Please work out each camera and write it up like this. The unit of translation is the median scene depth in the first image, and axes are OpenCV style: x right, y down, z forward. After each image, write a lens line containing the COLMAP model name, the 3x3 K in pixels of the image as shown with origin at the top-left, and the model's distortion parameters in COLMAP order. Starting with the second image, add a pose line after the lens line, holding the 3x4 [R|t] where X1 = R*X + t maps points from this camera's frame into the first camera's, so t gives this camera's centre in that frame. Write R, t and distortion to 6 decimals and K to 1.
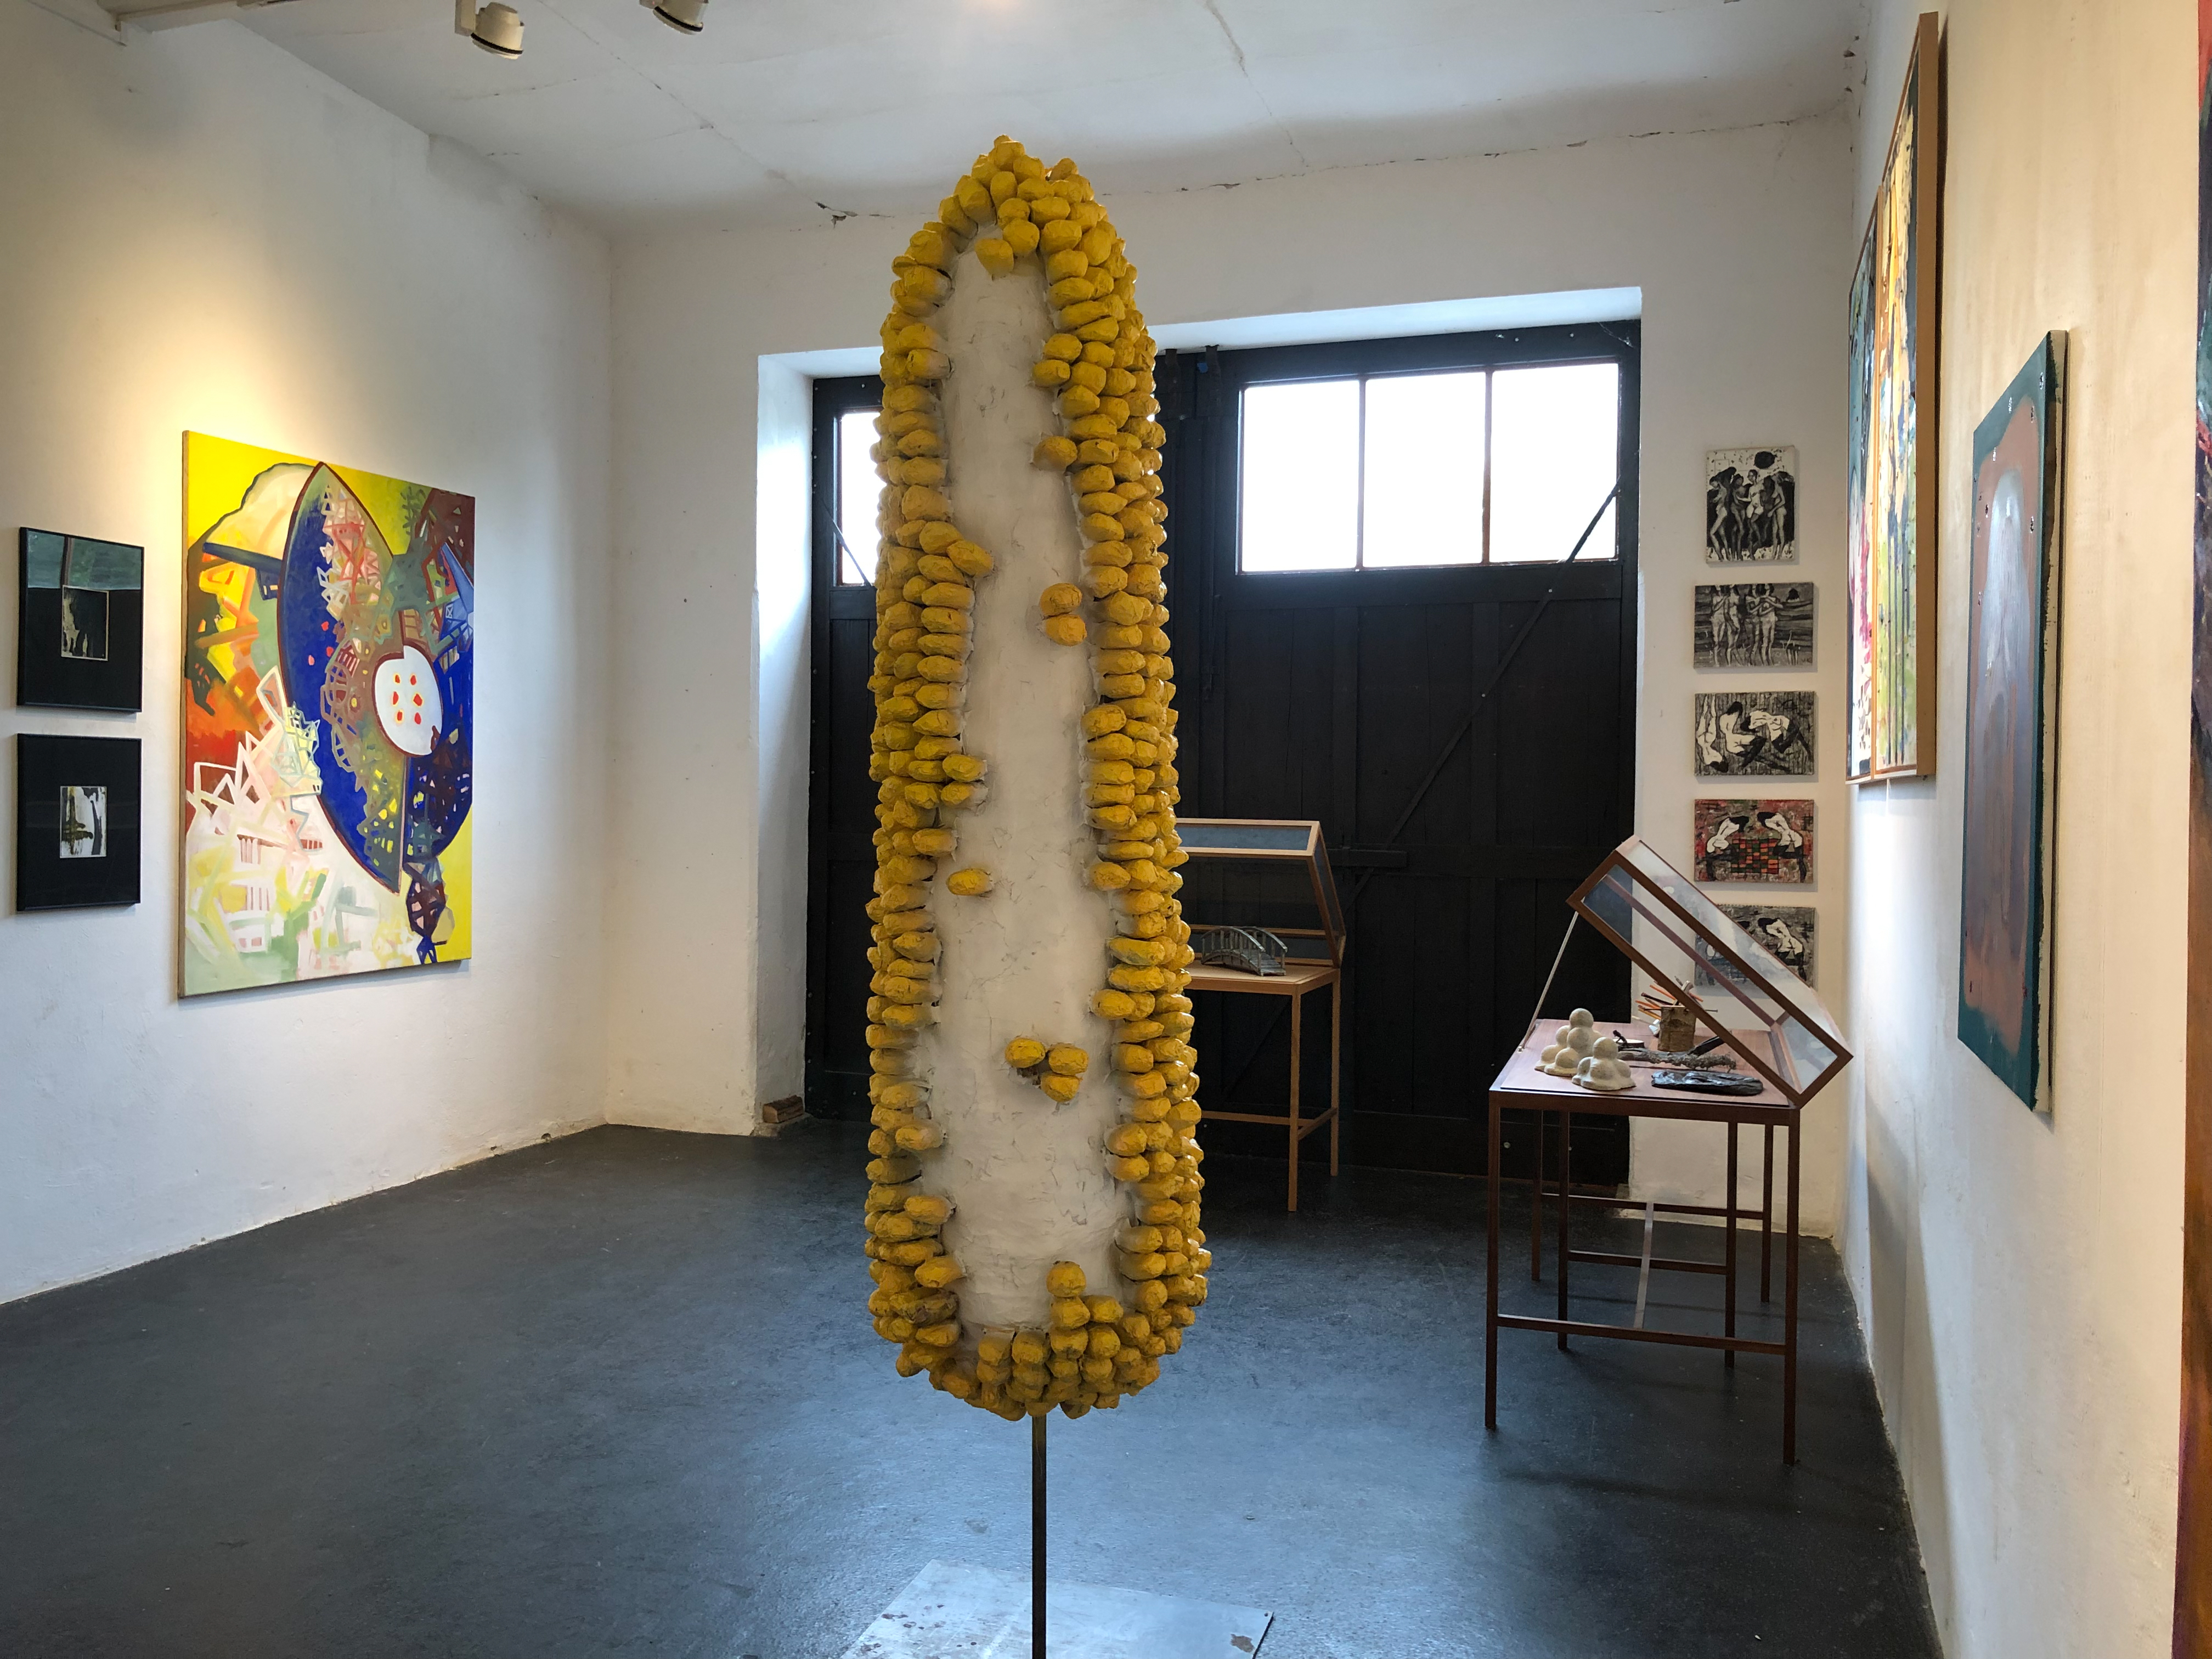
lens RADIAL K [[2246.1, 0, 1105.7], [0, 2246.1, 816.4], [0, 0, 1]] dist [-0.011894, 0.000000]
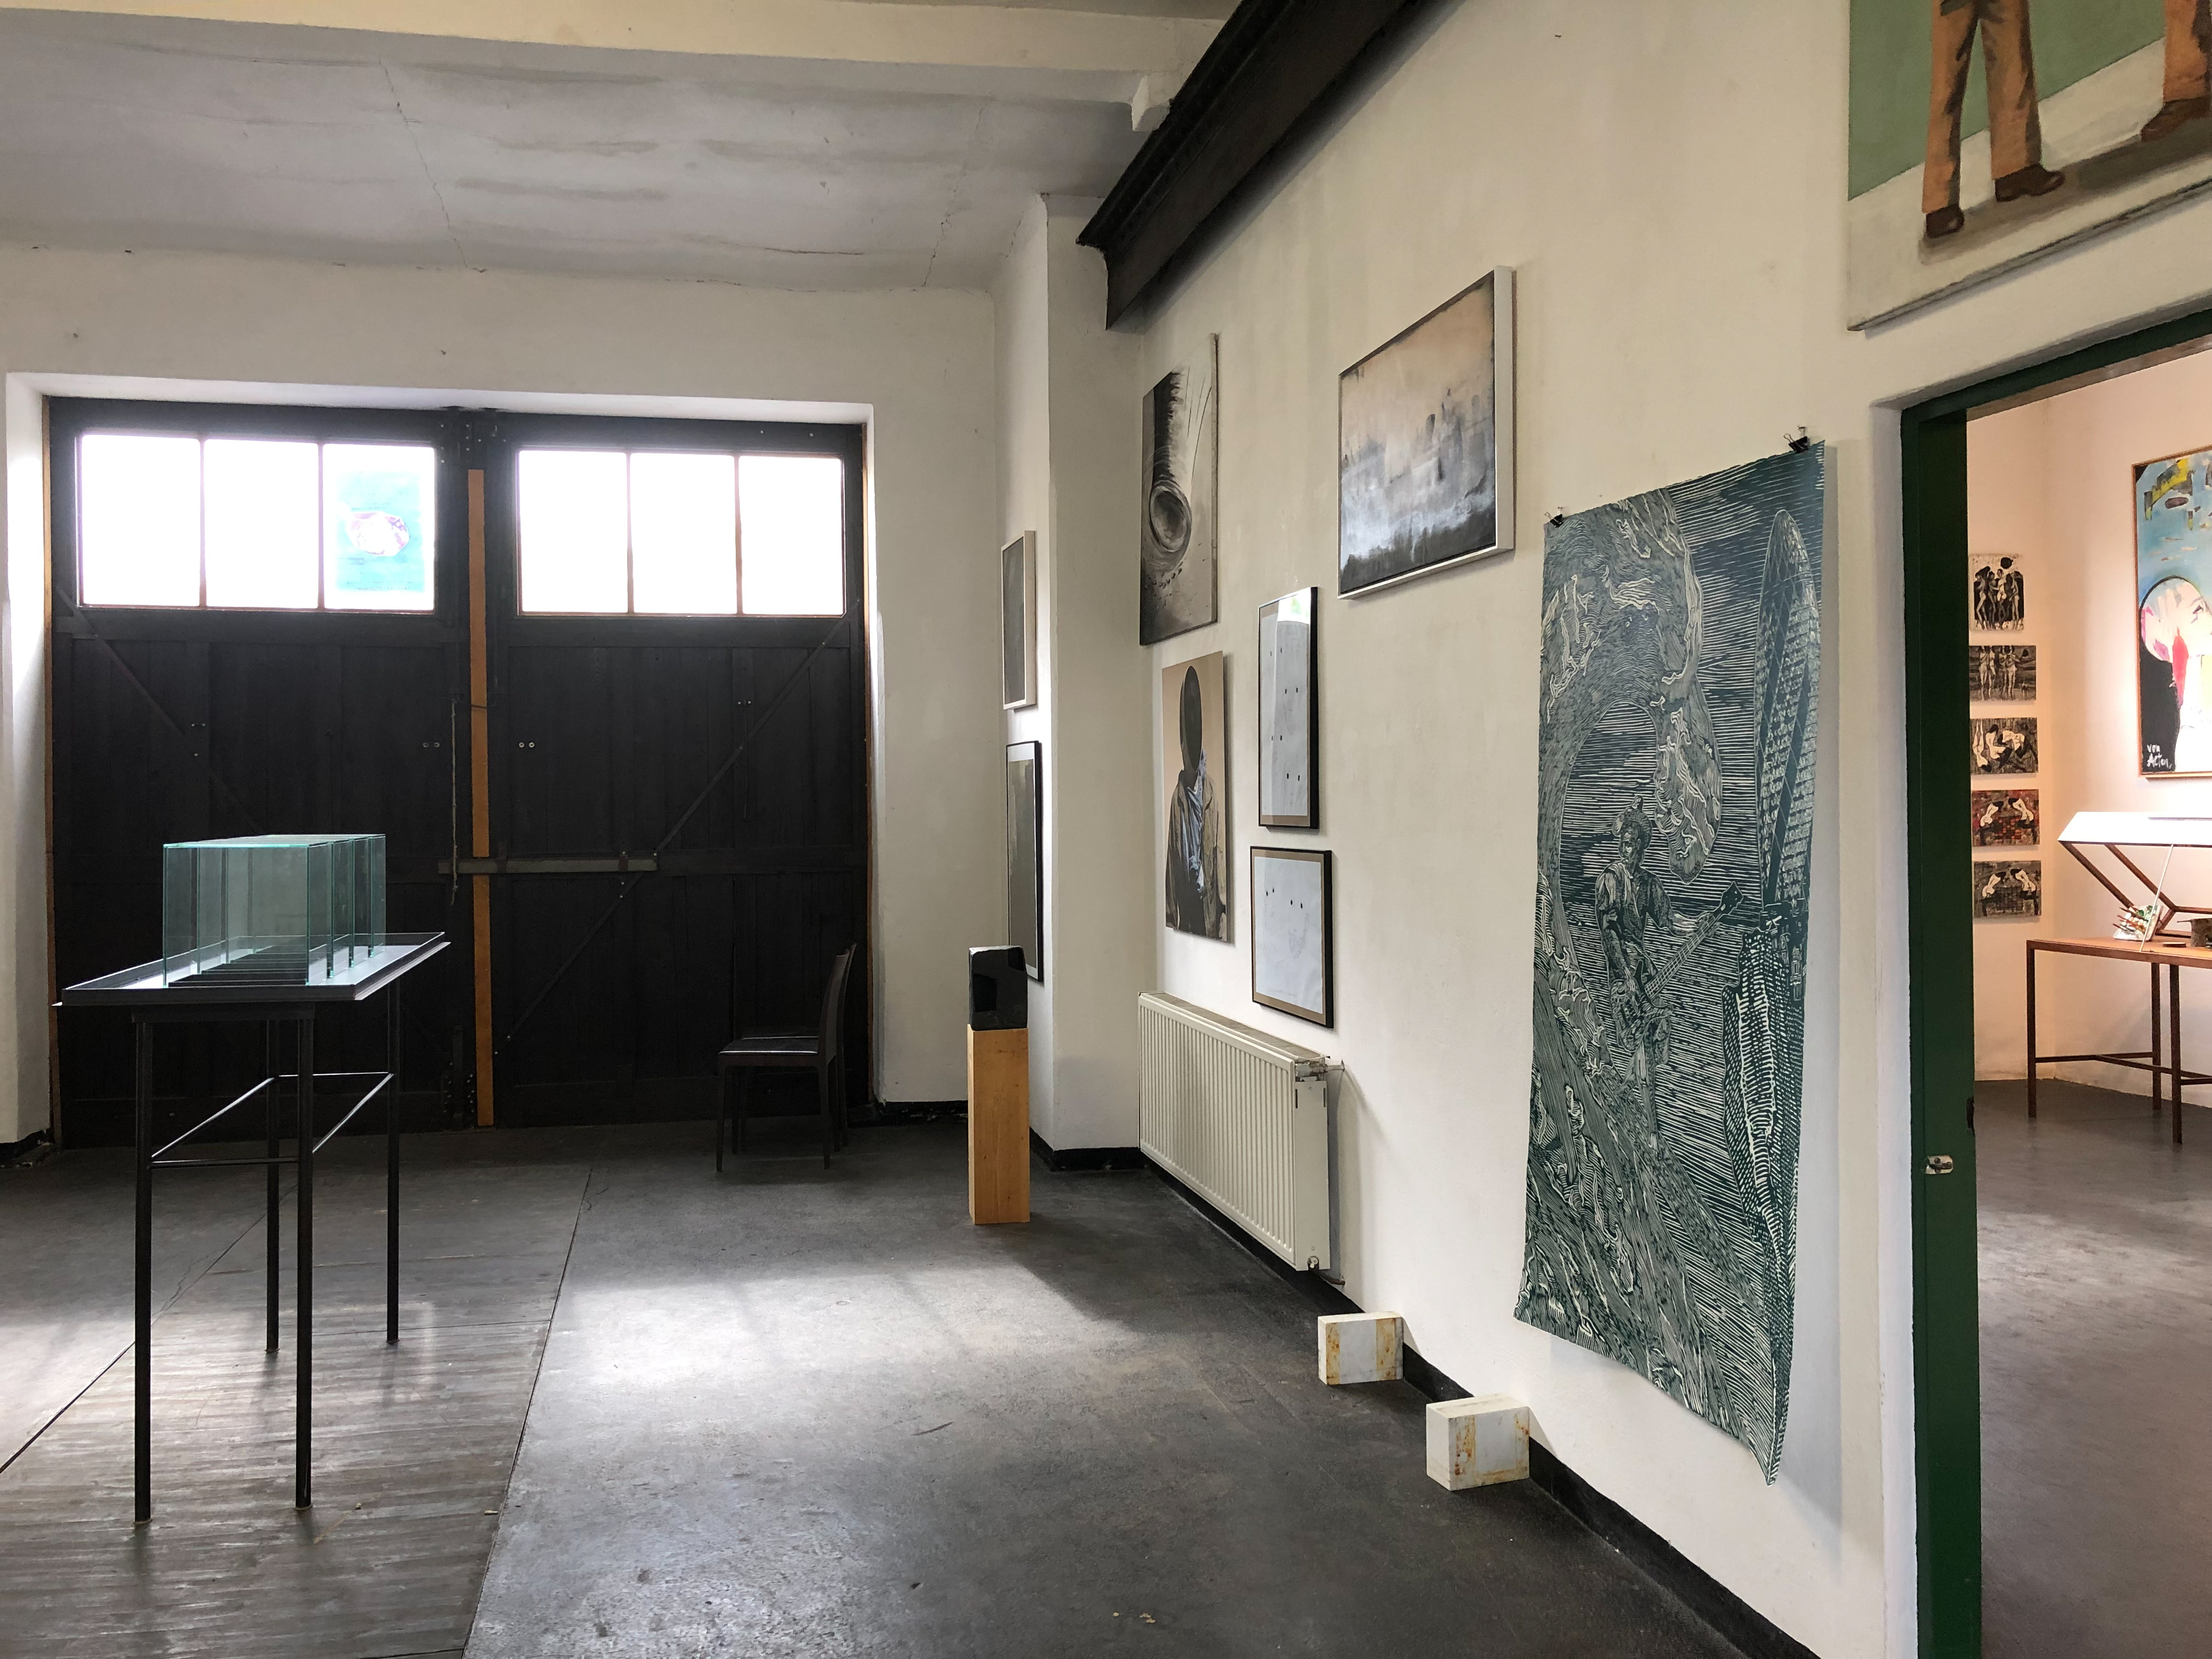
lens RADIAL K [[1811.9, 0, 1096.8], [0, 1811.9, 796.9], [0, 0, 1]] dist [0.039515, -0.051312]
pose [[0.808090, -0.016605, 0.588825, -0.912297], [0.025954, 0.999636, -0.007429, -0.009444], [-0.588487, 0.021286, 0.808226, 0.374445]]
